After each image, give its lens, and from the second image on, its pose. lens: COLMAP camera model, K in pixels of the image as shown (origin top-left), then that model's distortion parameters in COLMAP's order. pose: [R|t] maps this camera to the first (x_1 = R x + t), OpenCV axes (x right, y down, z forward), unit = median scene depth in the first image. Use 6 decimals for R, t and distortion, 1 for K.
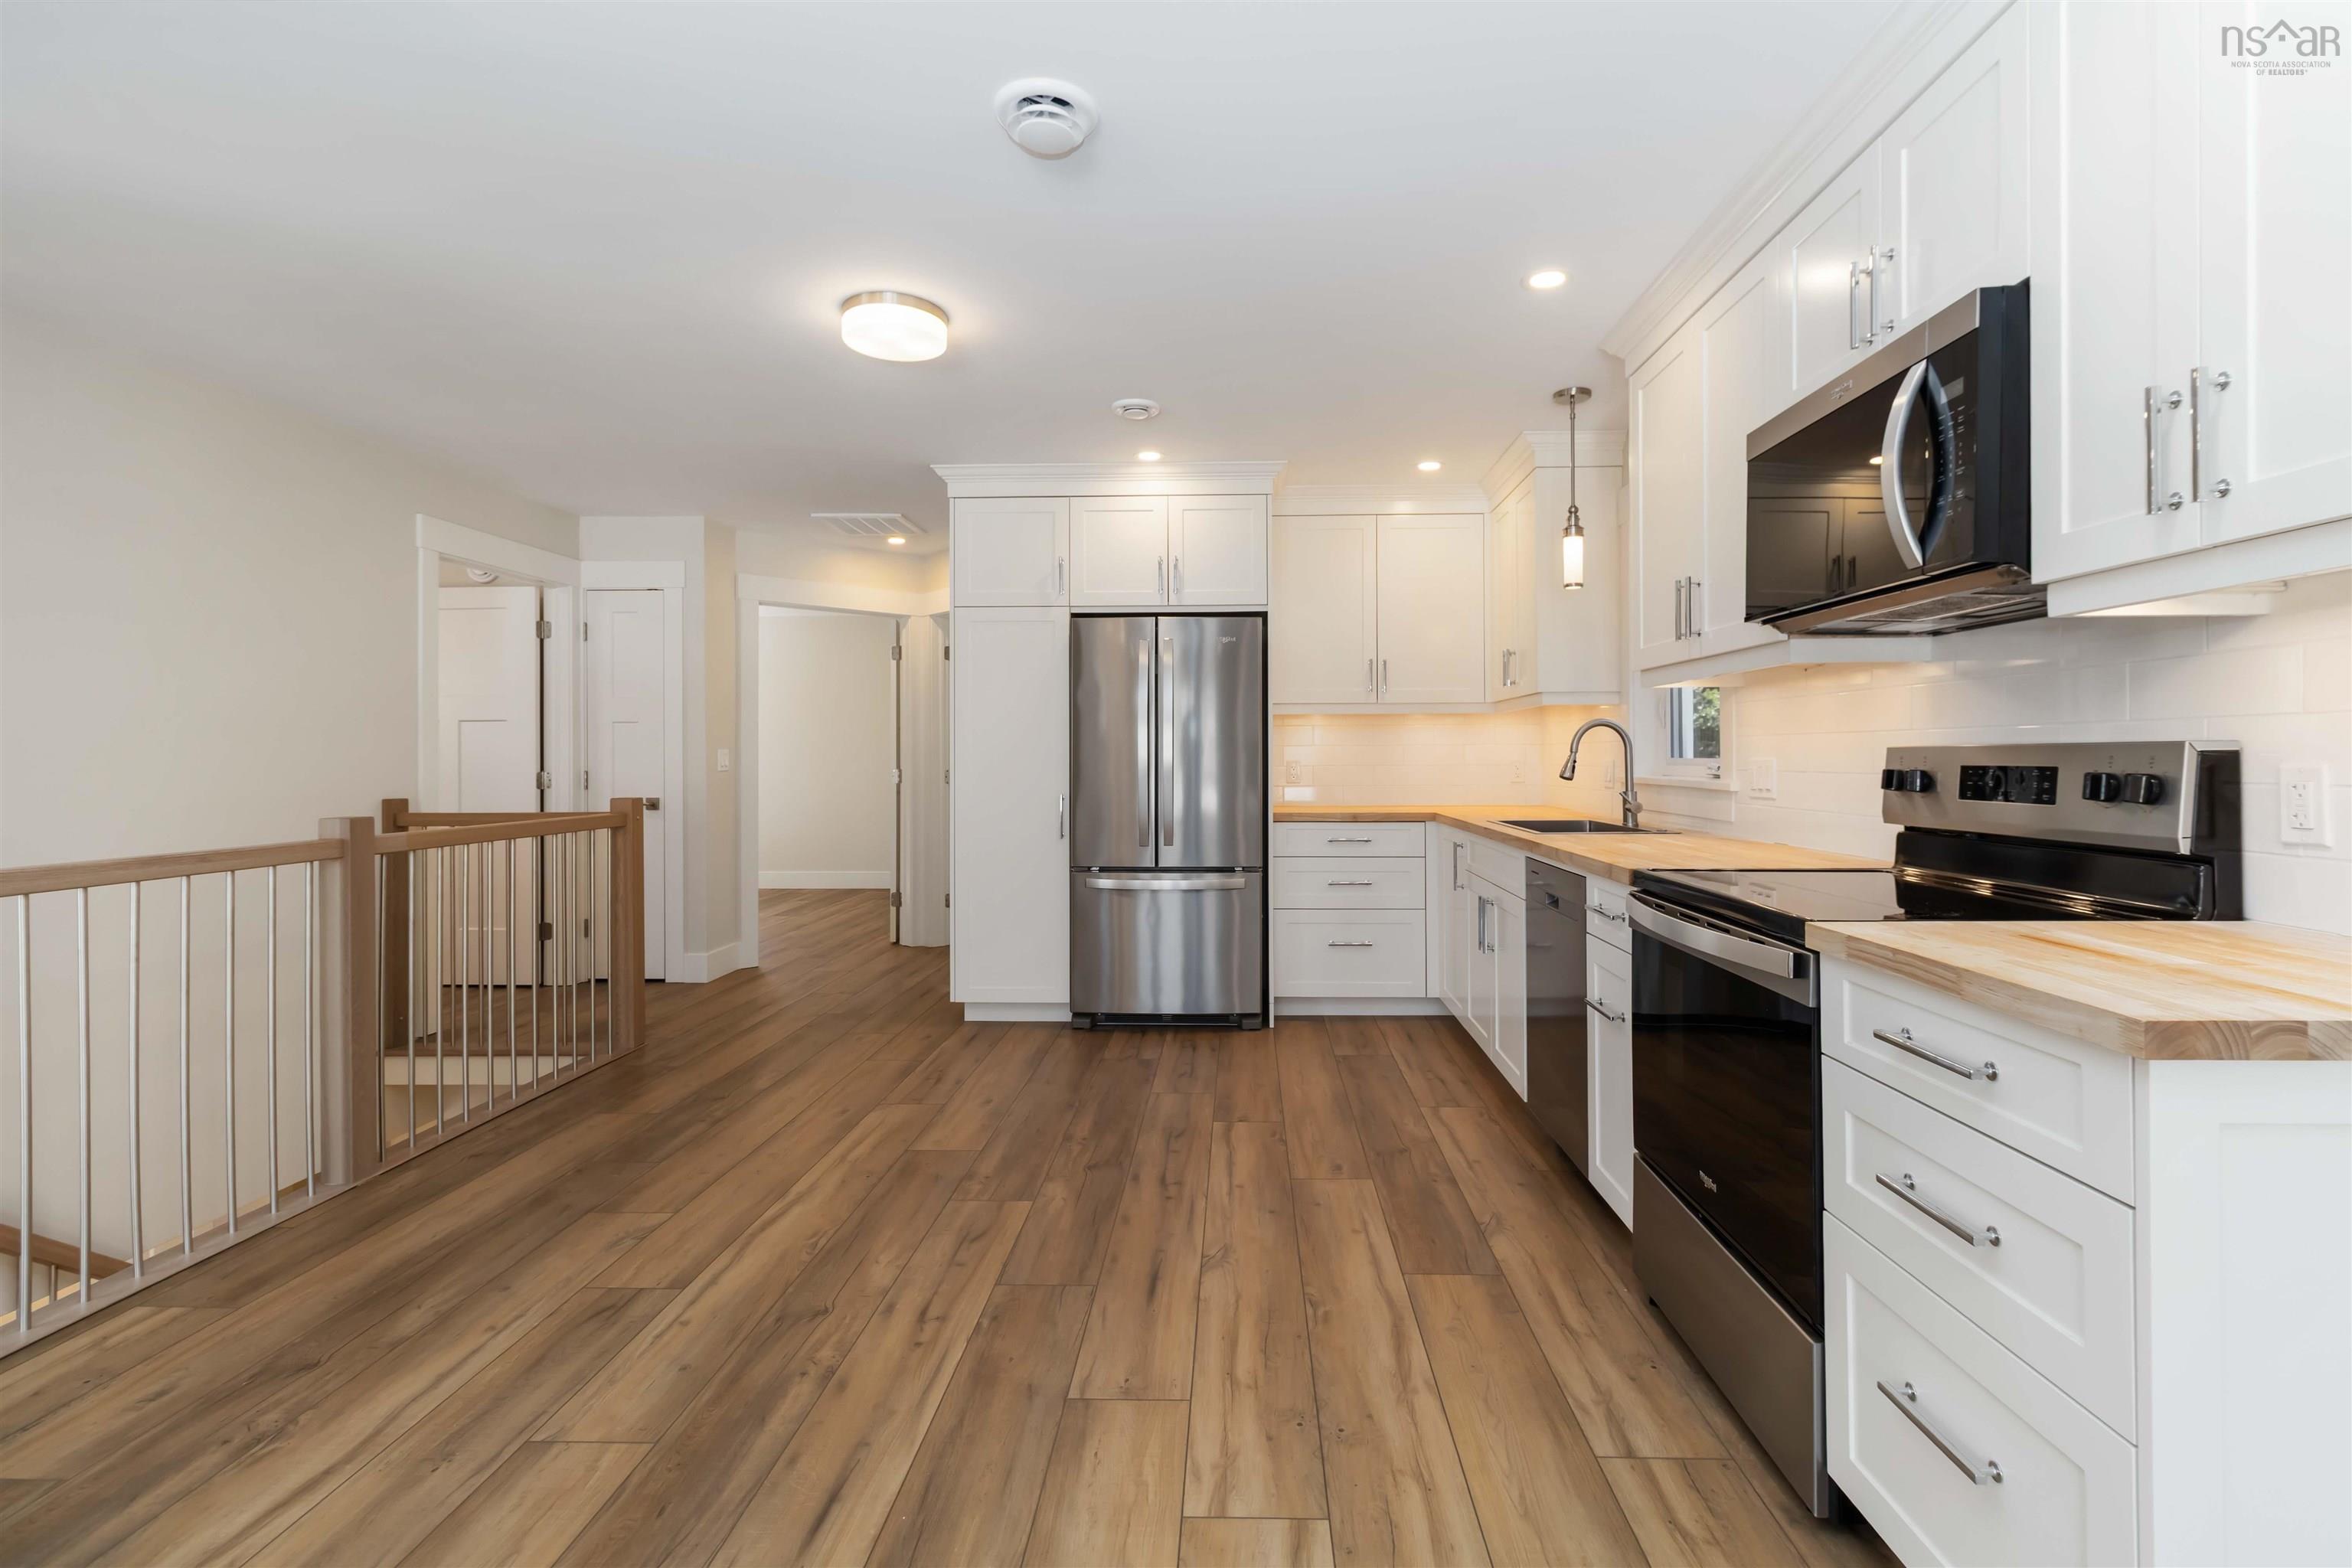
lens RADIAL K [[1089.9, 0, 1215.9], [0, 1089.9, 756.6], [0, 0, 1]] dist [0.006004, -0.000297]
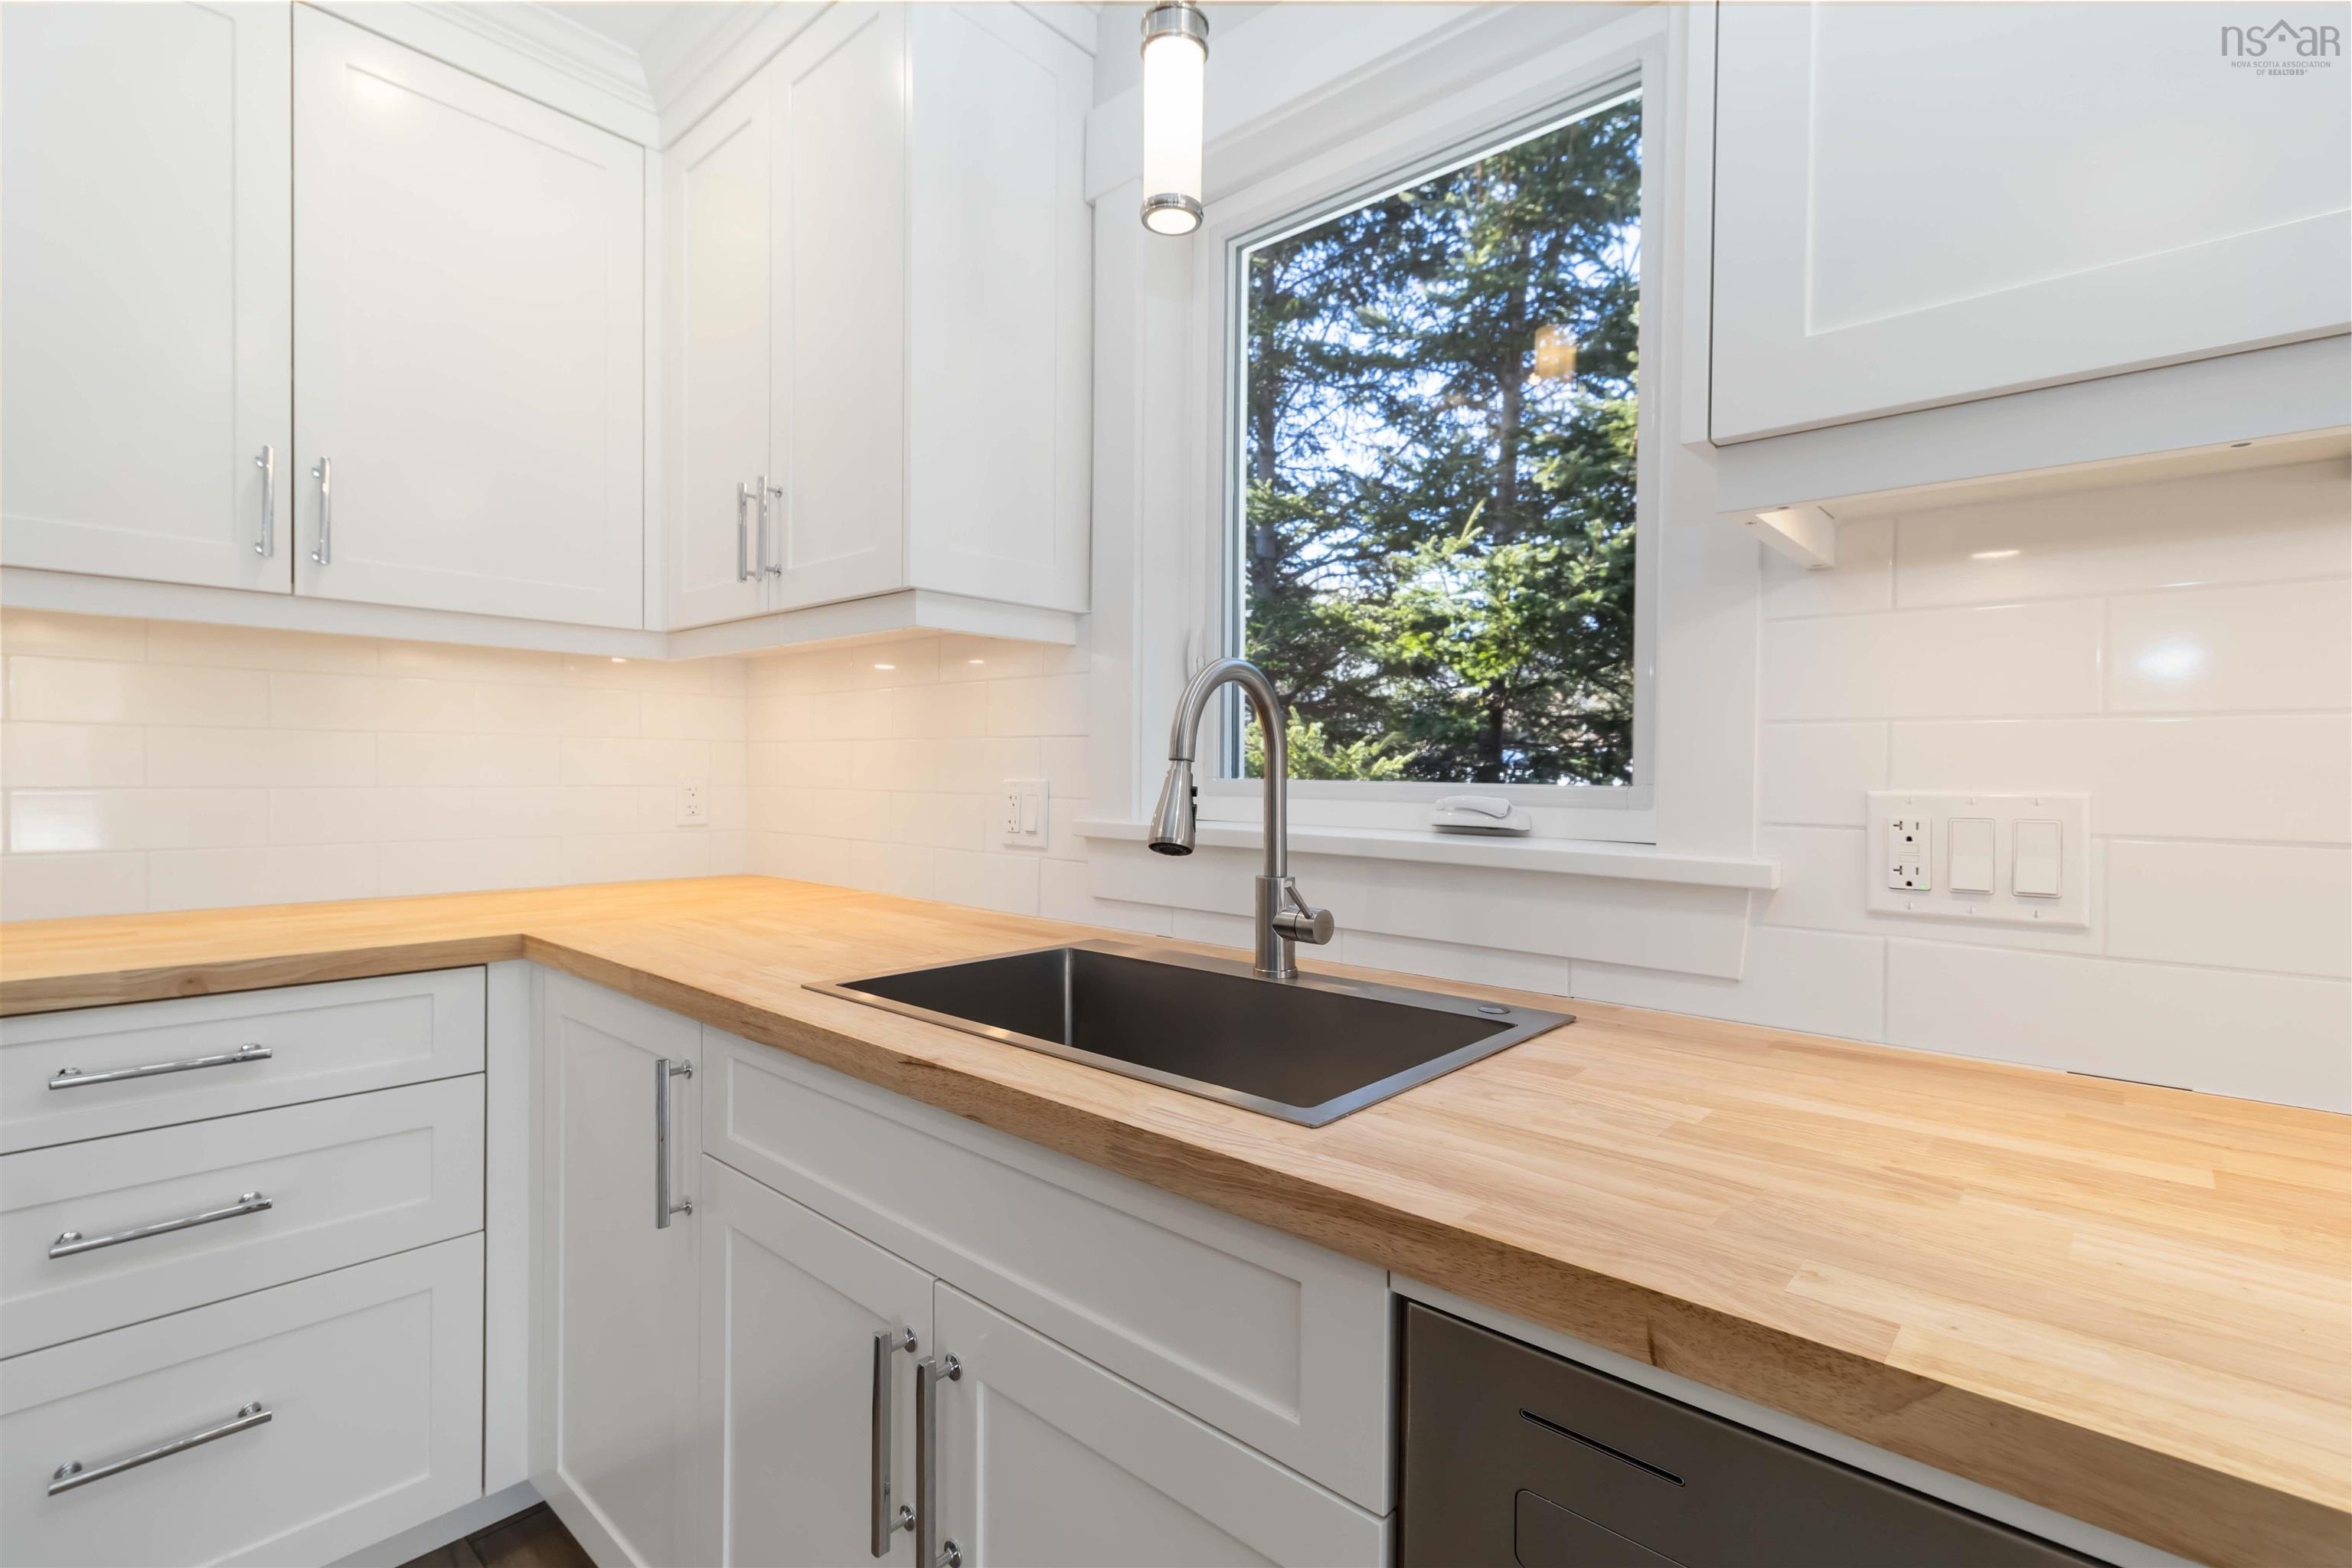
lens RADIAL K [[1089.9, 0, 1192.7], [0, 1089.9, 778.9], [0, 0, 1]] dist [0.006004, -0.000297]
pose [[0.644548, 0.005654, 0.764543, 0.108500], [-0.014257, 0.999888, 0.004625, -0.000413], [-0.764431, -0.013881, 0.644556, 0.877705]]
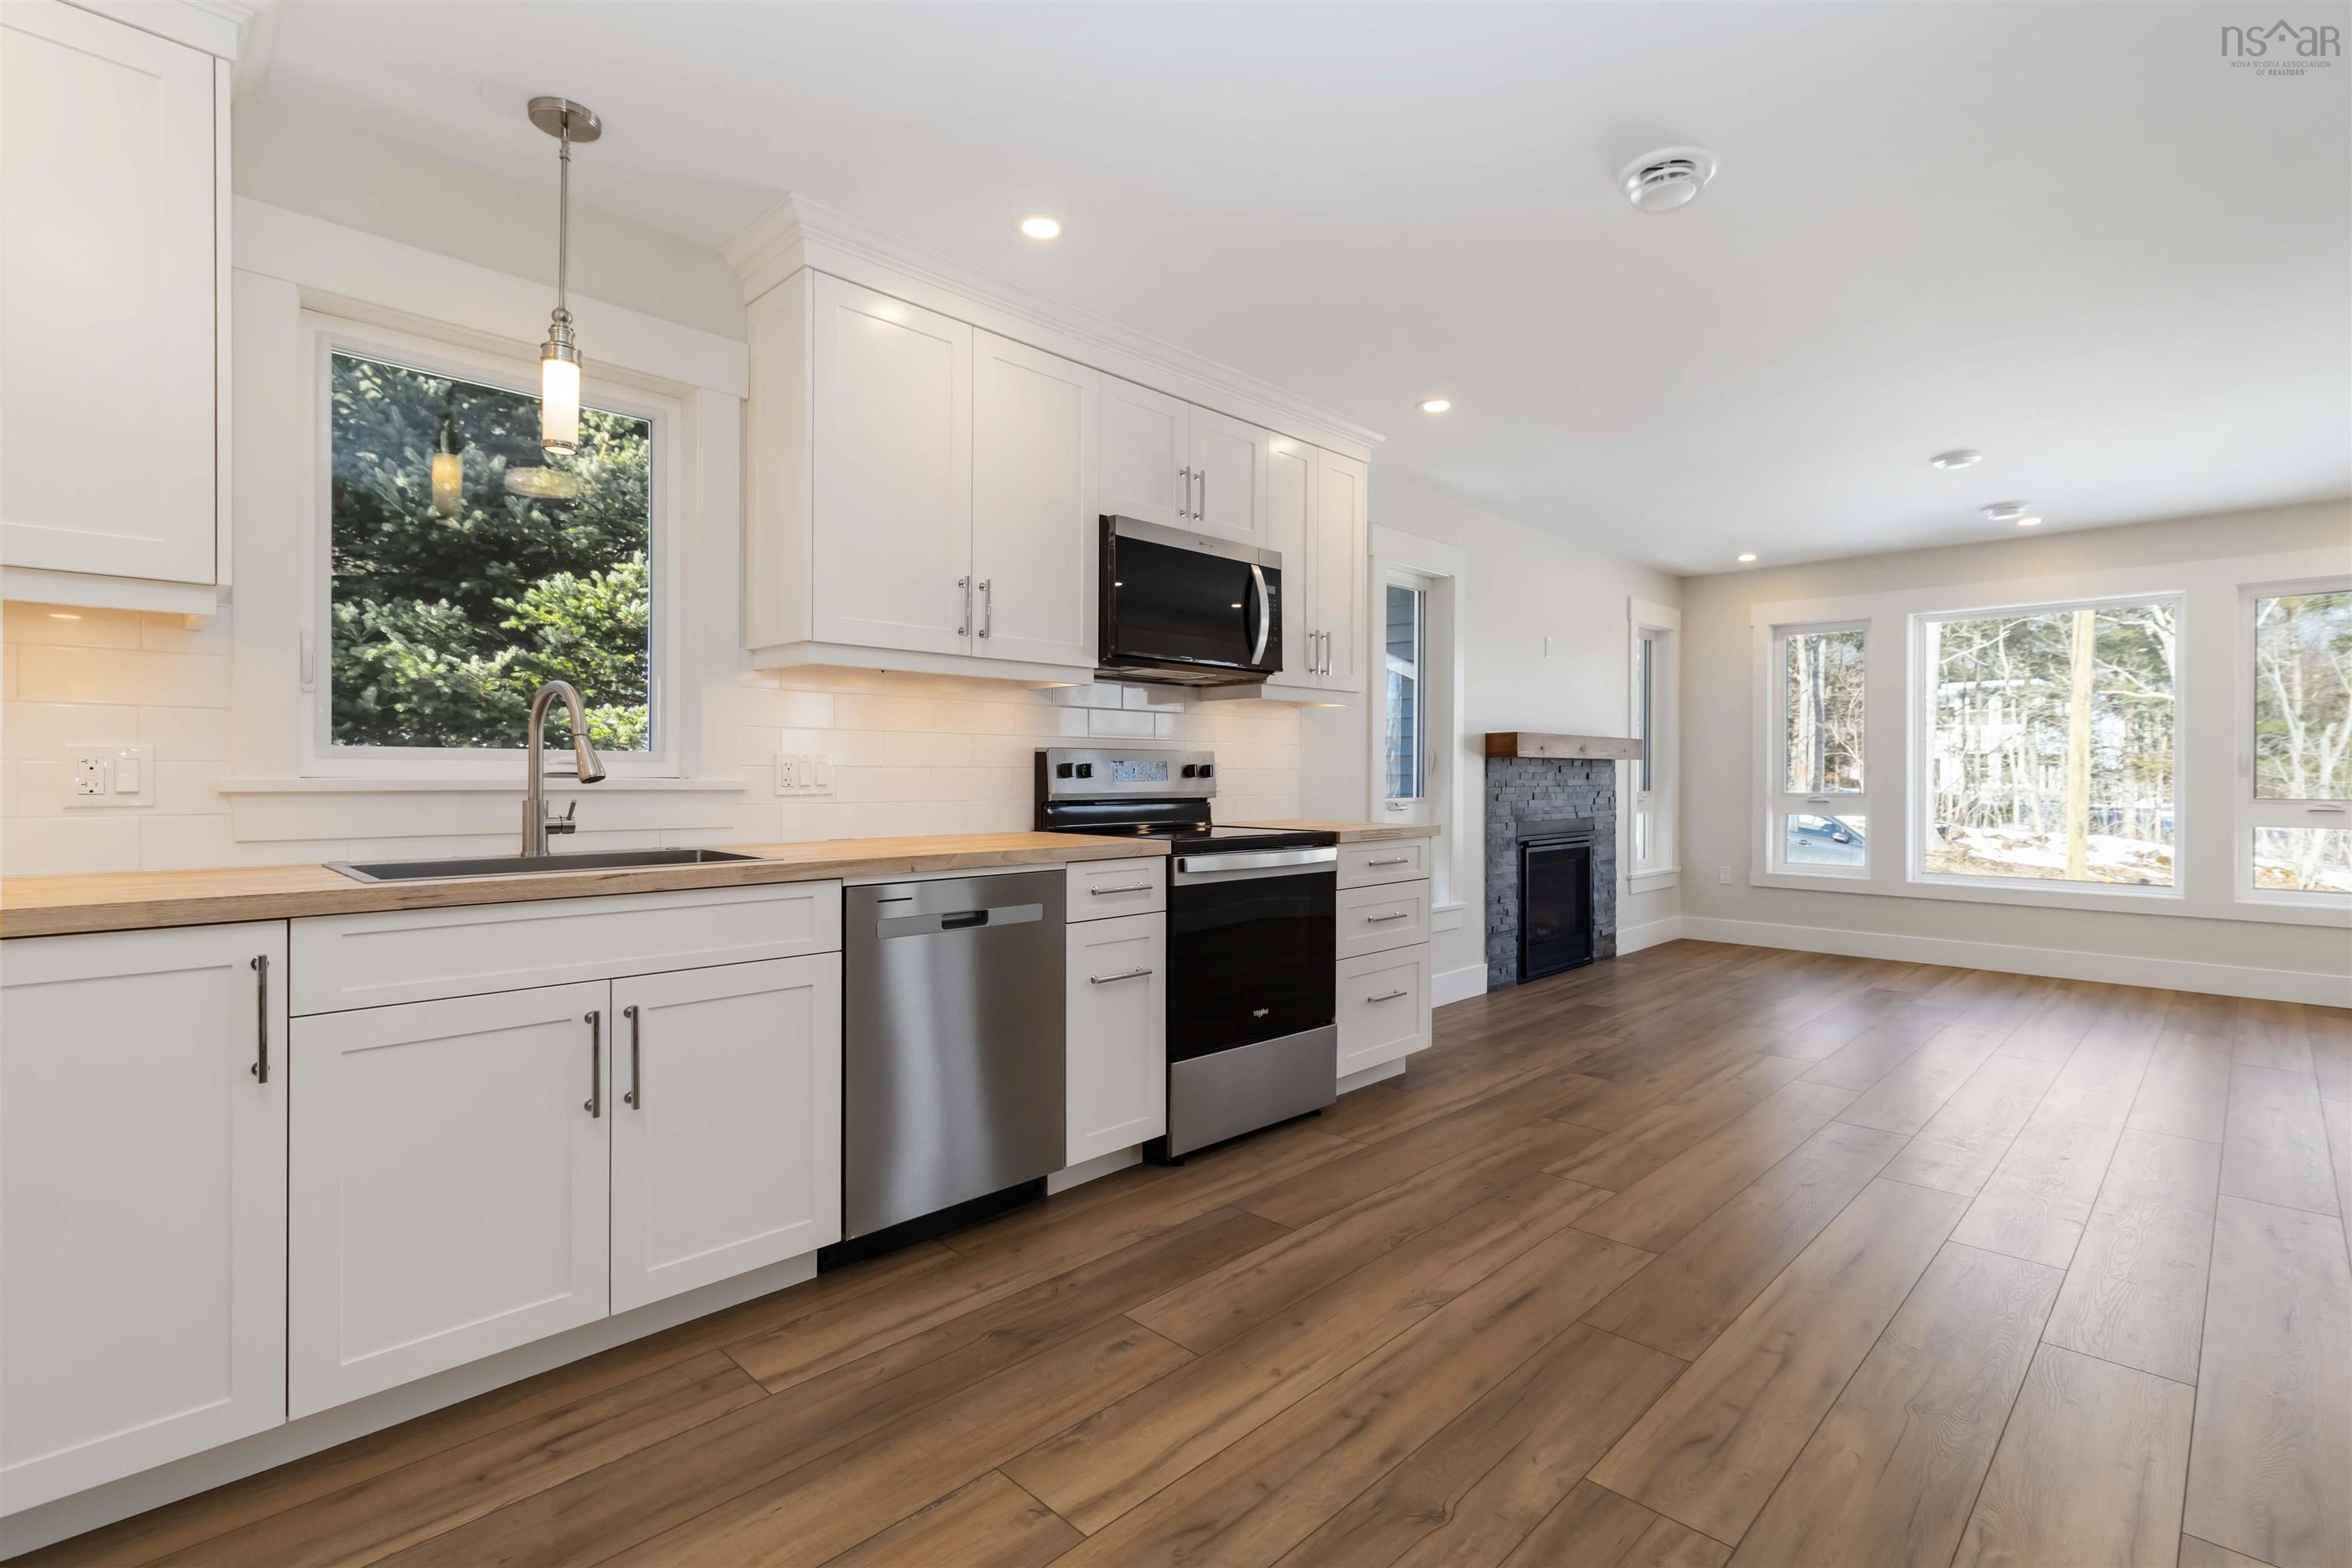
lens RADIAL K [[1089.9, 0, 1203.3], [0, 1089.9, 778.6], [0, 0, 1]] dist [0.006004, -0.000297]
pose [[-0.734704, -0.002354, 0.678384, -0.348732], [-0.001675, 0.999997, 0.001655, 0.019756], [-0.678386, 0.000080, -0.734706, 1.317496]]
